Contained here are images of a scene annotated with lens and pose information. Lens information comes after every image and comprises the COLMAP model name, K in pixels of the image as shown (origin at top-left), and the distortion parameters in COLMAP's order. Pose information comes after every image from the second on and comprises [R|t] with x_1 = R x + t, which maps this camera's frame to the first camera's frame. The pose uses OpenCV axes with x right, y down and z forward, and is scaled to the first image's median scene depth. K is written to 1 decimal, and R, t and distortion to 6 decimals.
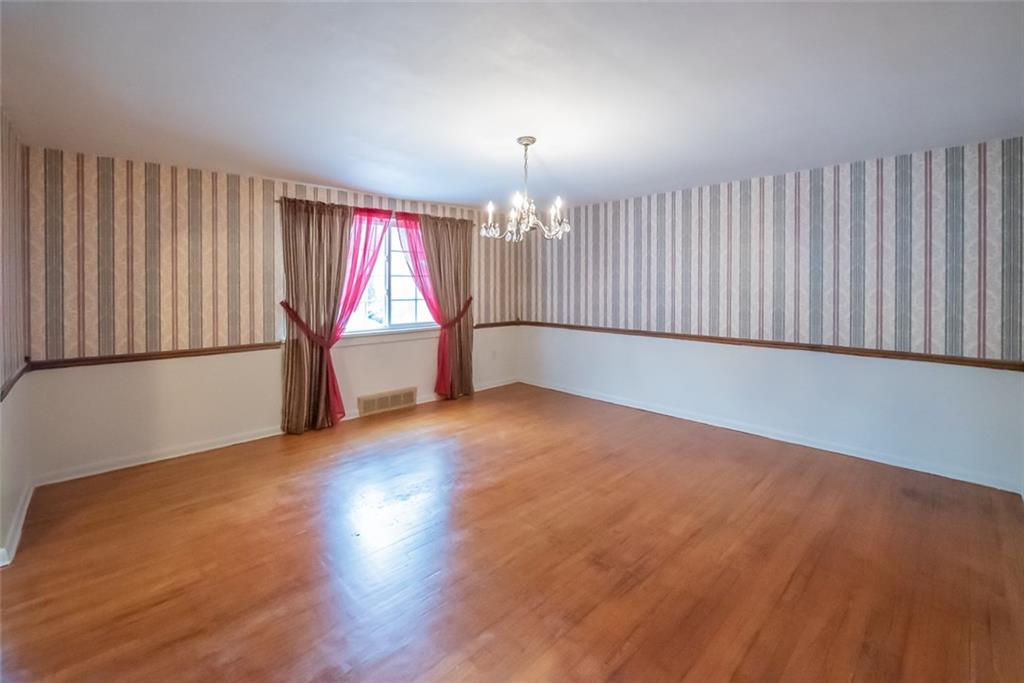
lens RADIAL K [[416.6, 0, 519.9], [0, 416.6, 284.5], [0, 0, 1]] dist [-0.003724, -0.000153]
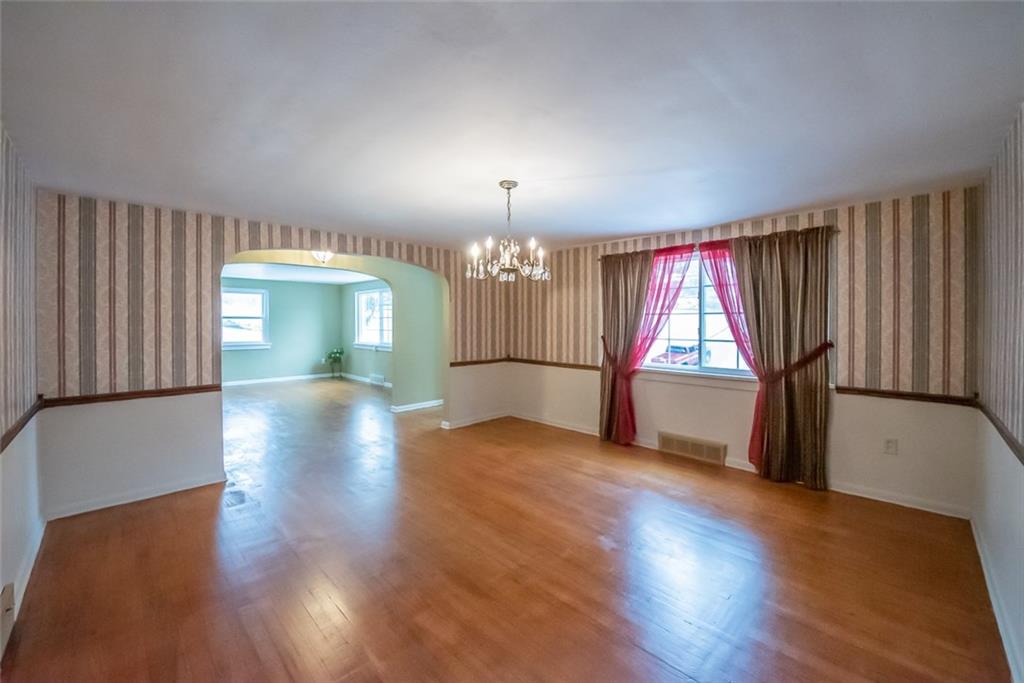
lens RADIAL K [[416.6, 0, 521.0], [0, 416.6, 323.6], [0, 0, 1]] dist [-0.003724, -0.000153]
pose [[0.039769, 0.005188, -0.999195, 0.614408], [-0.002756, 0.999983, 0.005083, -0.002779], [0.999205, 0.002552, 0.039782, 0.588359]]
